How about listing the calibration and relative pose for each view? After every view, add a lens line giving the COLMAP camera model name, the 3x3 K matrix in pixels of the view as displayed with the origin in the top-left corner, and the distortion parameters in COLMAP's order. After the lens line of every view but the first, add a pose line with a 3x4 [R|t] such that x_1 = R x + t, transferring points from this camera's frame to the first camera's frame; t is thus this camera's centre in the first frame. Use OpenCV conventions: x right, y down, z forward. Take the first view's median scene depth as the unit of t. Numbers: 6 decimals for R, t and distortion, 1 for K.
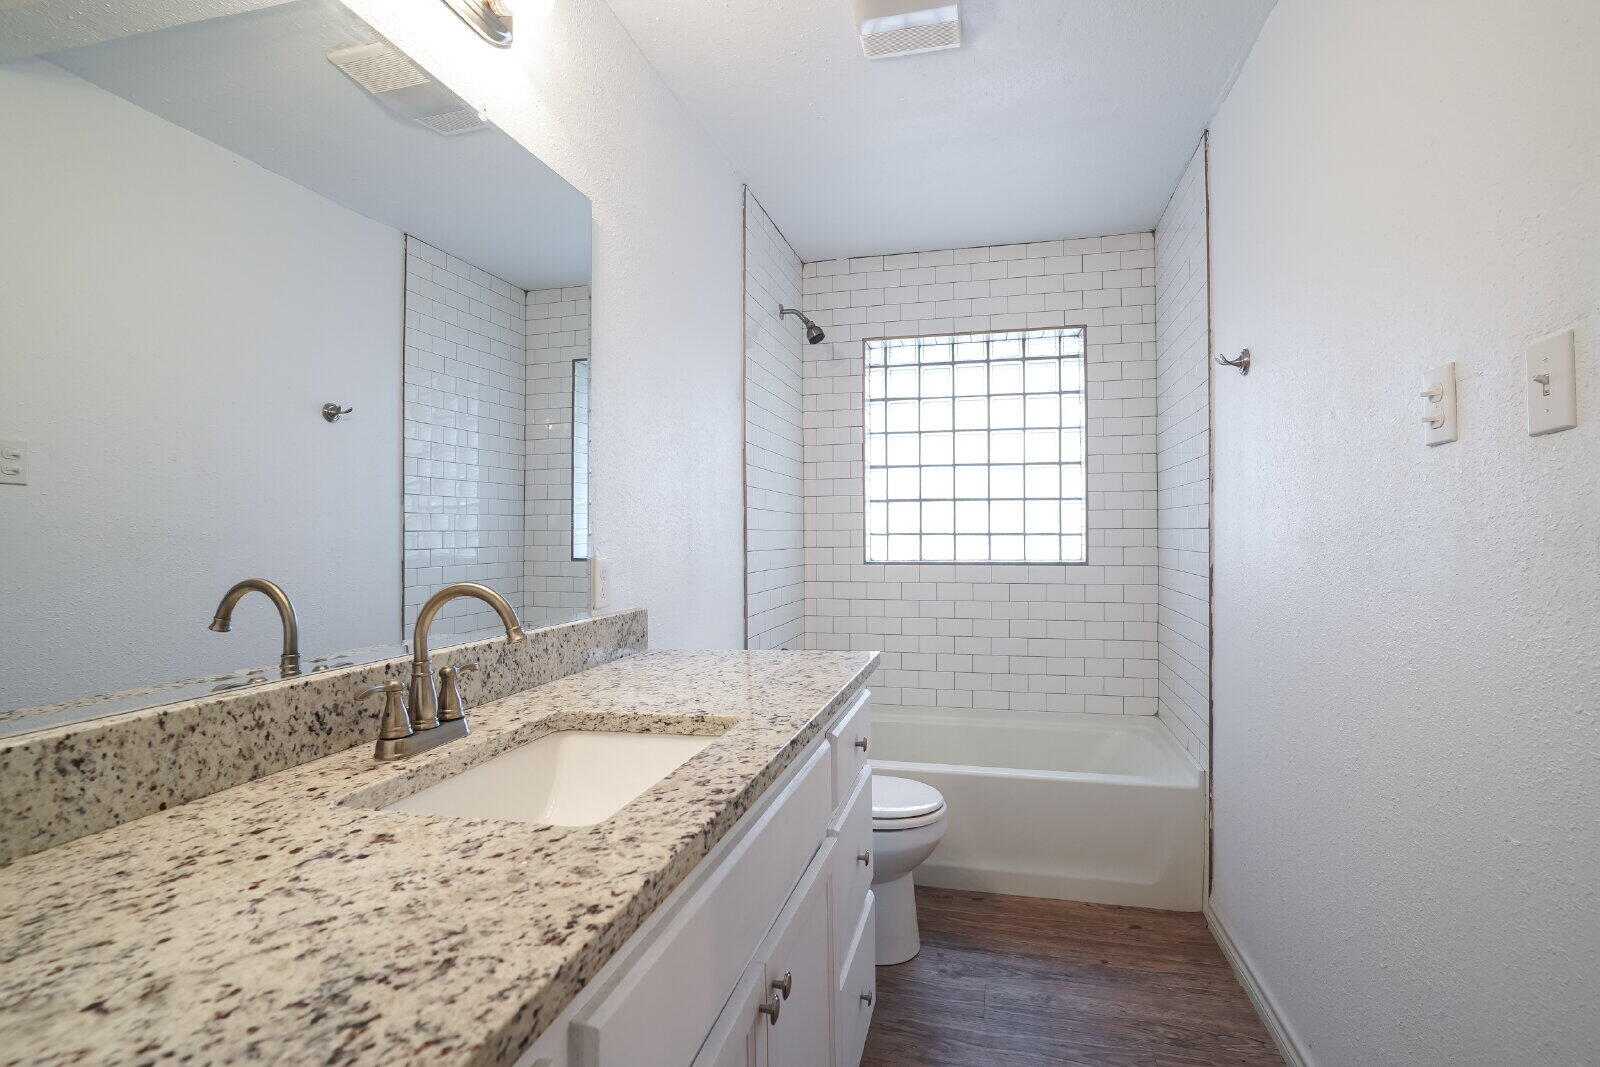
lens RADIAL K [[786.4, 0, 800.0], [0, 786.4, 533.5], [0, 0, 1]] dist [-0.045354, 0.034999]
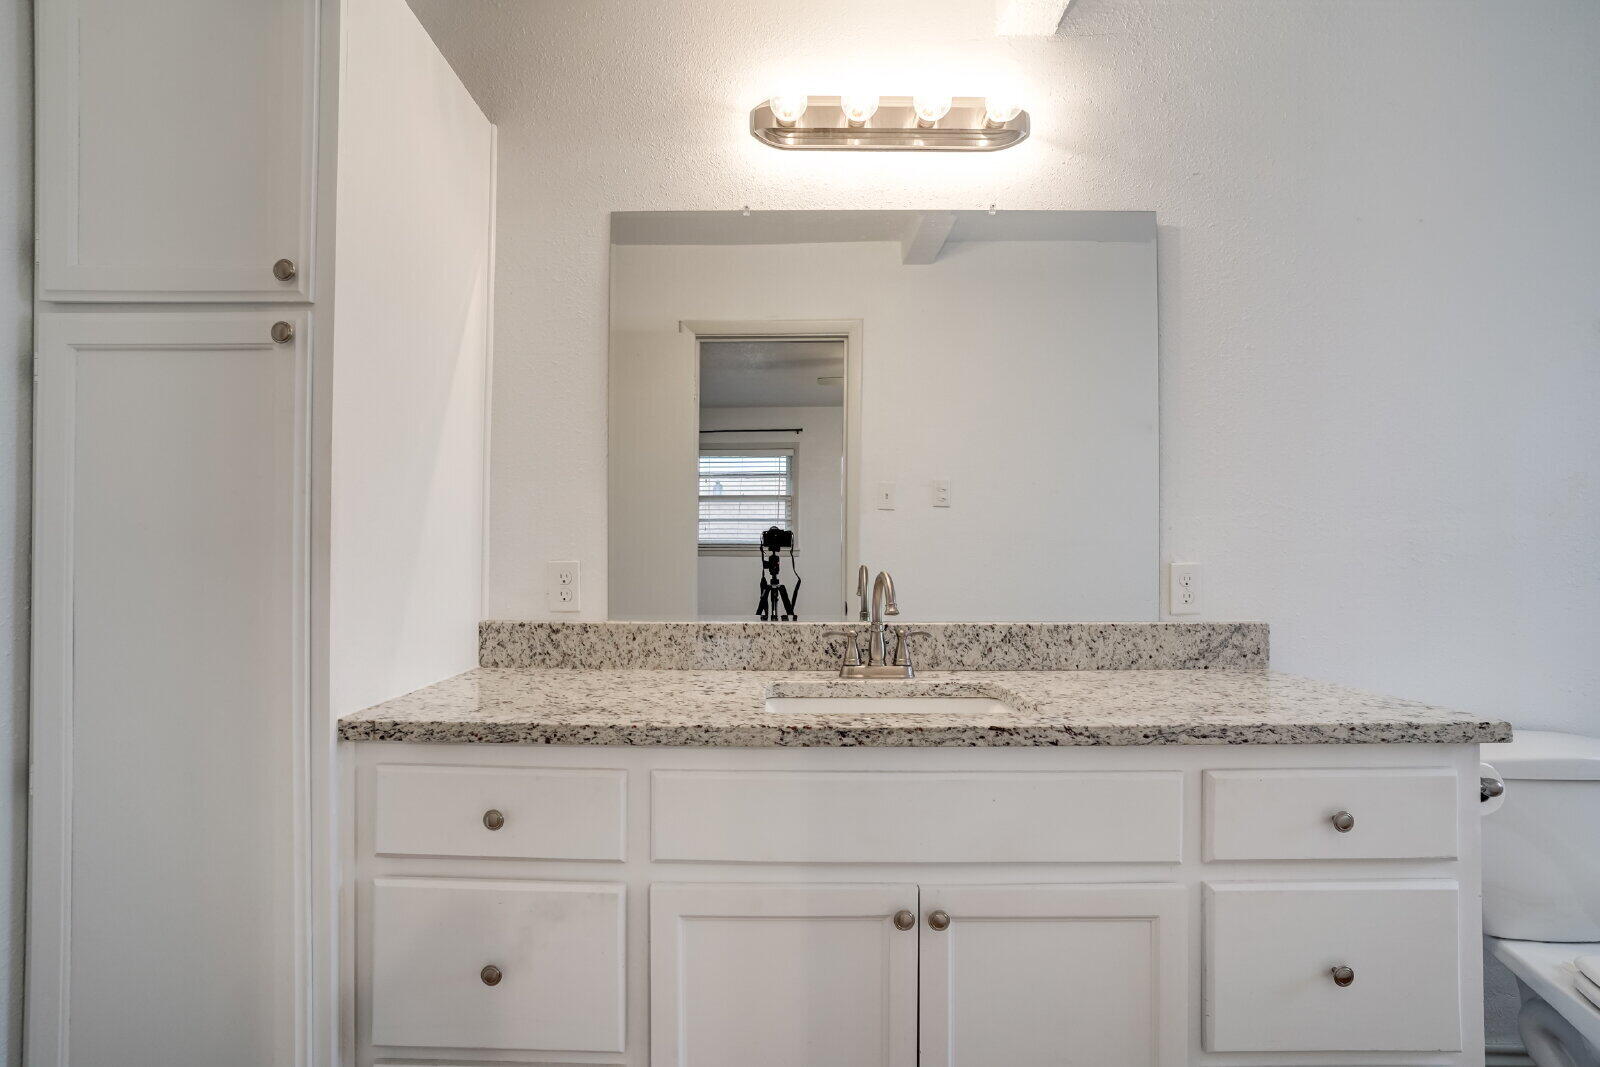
lens RADIAL K [[876.5, 0, 745.9], [0, 876.5, 530.0], [0, 0, 1]] dist [-0.079335, 0.039648]
pose [[0.214951, -0.005318, -0.976610, 0.771980], [-0.004388, 0.999970, -0.006411, -0.002161], [0.976615, 0.005663, 0.214921, 0.261715]]
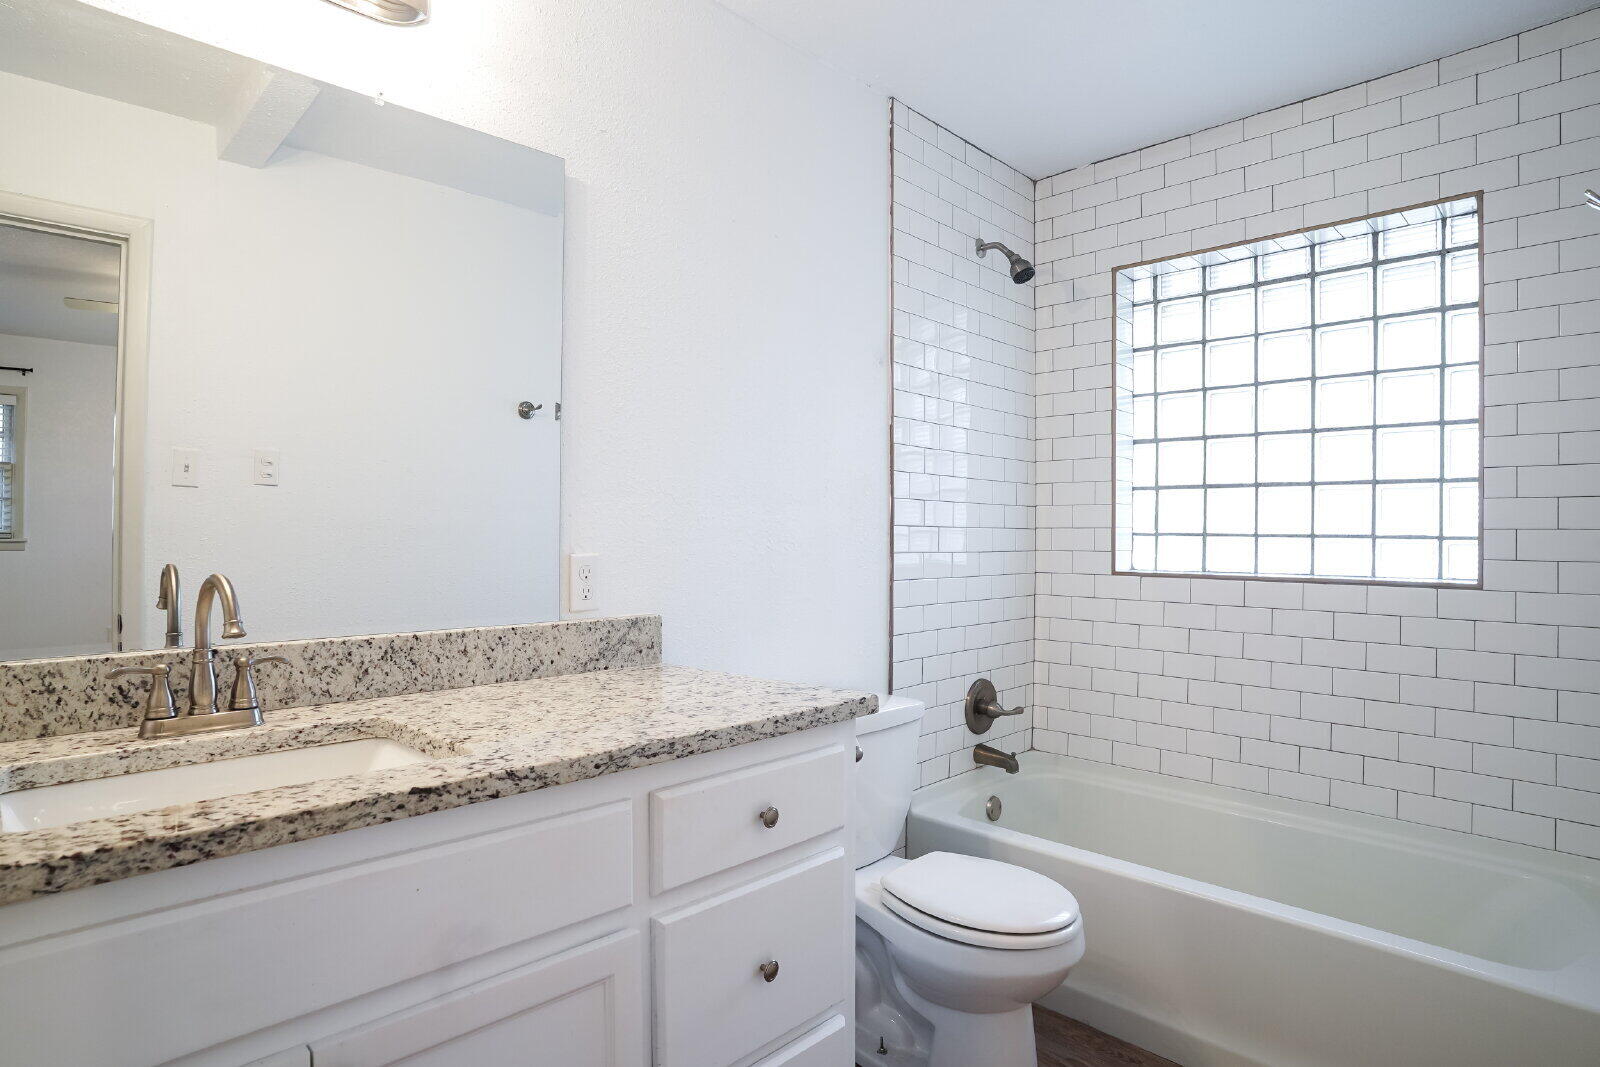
lens RADIAL K [[876.5, 0, 745.9], [0, 876.5, 530.0], [0, 0, 1]] dist [-0.079335, 0.039648]
pose [[0.842072, 0.009227, -0.539287, 0.493367], [-0.010312, 0.999946, 0.001008, -0.000422], [0.539267, 0.004712, 0.842122, 0.299690]]
